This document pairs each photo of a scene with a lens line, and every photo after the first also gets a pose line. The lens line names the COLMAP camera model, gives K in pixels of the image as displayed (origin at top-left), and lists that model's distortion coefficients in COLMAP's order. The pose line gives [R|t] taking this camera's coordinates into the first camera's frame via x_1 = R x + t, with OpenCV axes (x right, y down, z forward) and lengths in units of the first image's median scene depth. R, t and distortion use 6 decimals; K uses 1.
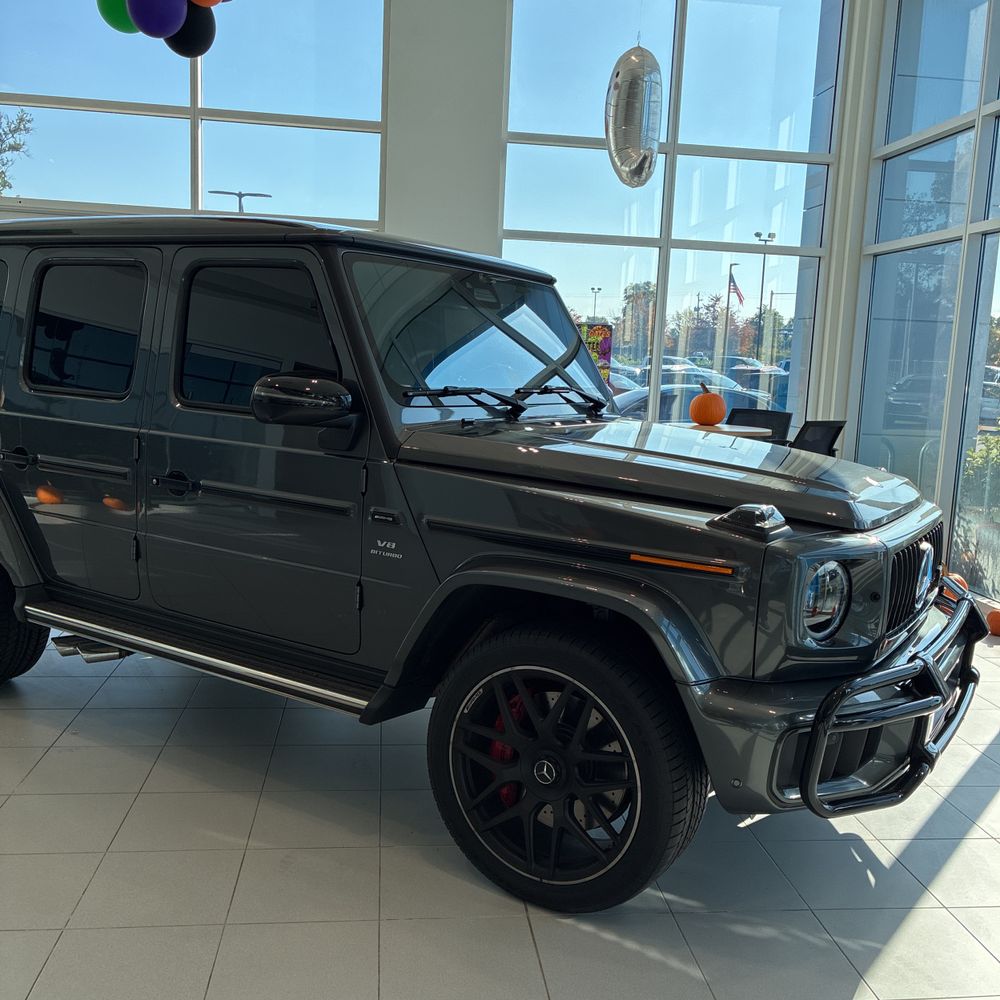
lens RADIAL K [[1003.6, 0, 500.7], [0, 1003.6, 507.8], [0, 0, 1]] dist [0.008284, 0.000000]
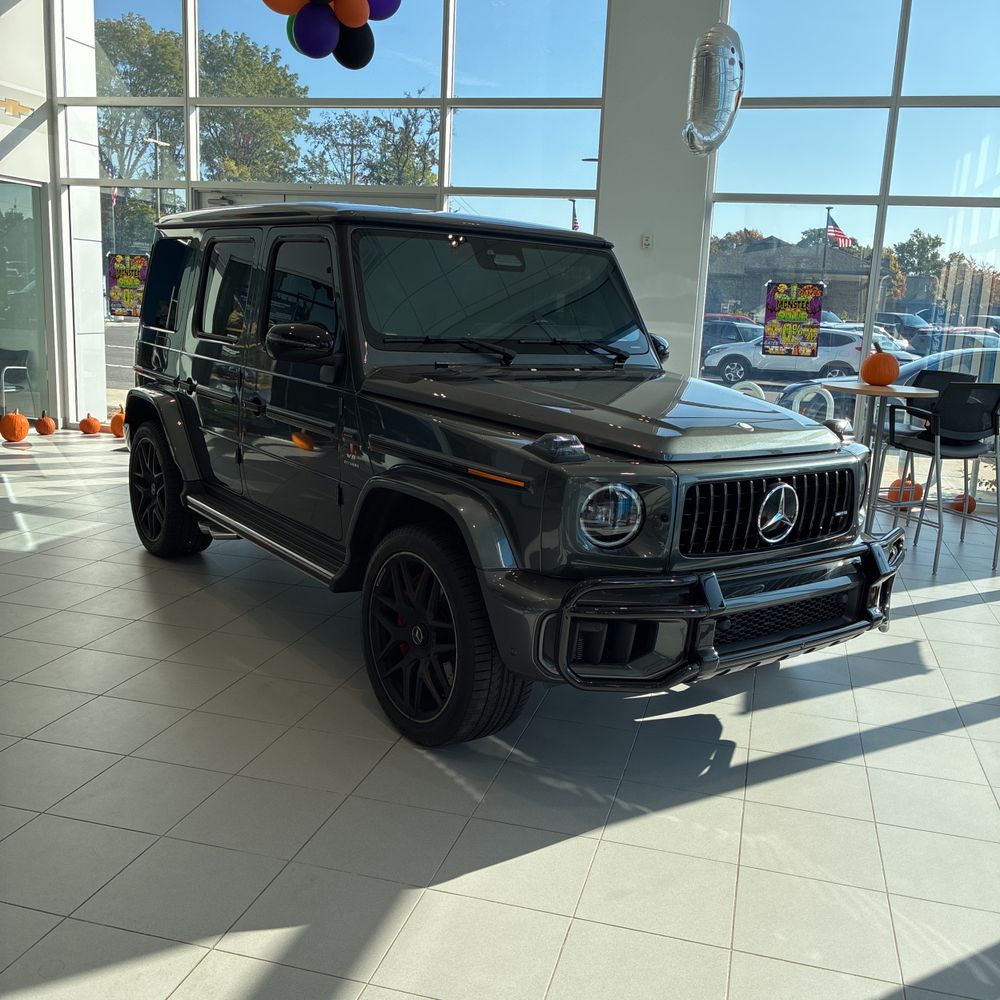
lens RADIAL K [[1003.6, 0, 531.8], [0, 1003.6, 497.1], [0, 0, 1]] dist [0.008284, 0.000000]
pose [[0.933503, 0.070192, -0.351631, 0.576538], [-0.060314, 0.997418, 0.038982, 0.025278], [0.353459, -0.015181, 0.935327, -0.136149]]
